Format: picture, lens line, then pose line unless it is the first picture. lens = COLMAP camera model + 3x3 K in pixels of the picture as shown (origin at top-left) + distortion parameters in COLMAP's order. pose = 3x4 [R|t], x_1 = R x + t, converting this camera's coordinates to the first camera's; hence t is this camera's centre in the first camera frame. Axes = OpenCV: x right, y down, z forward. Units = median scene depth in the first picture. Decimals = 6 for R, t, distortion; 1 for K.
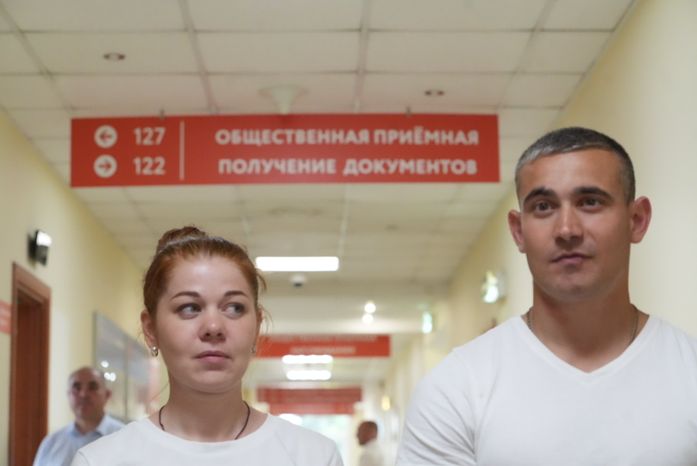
lens RADIAL K [[1695.1, 0, 349.6], [0, 1695.1, 235.6], [0, 0, 1]] dist [-0.129418, 0.000000]
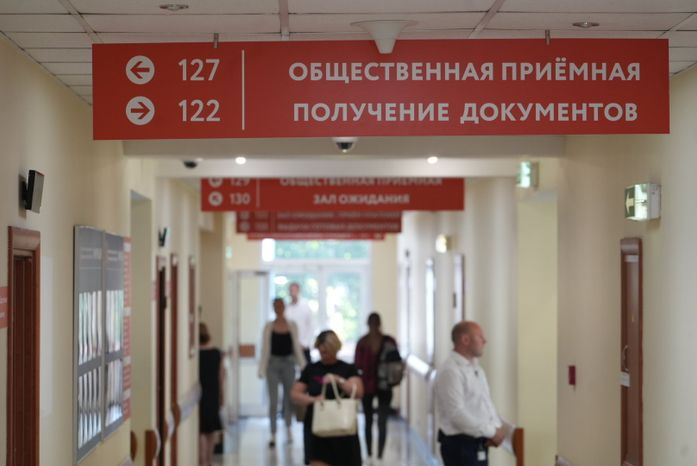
lens RADIAL K [[2683.7, 0, 349.1], [0, 2683.7, 234.4], [0, 0, 1]] dist [0.027744, 0.000000]
pose [[0.999946, 0.004727, -0.009273, -0.041087], [-0.003726, 0.994449, 0.105150, -0.111282], [0.009718, -0.105109, 0.994413, -0.181007]]
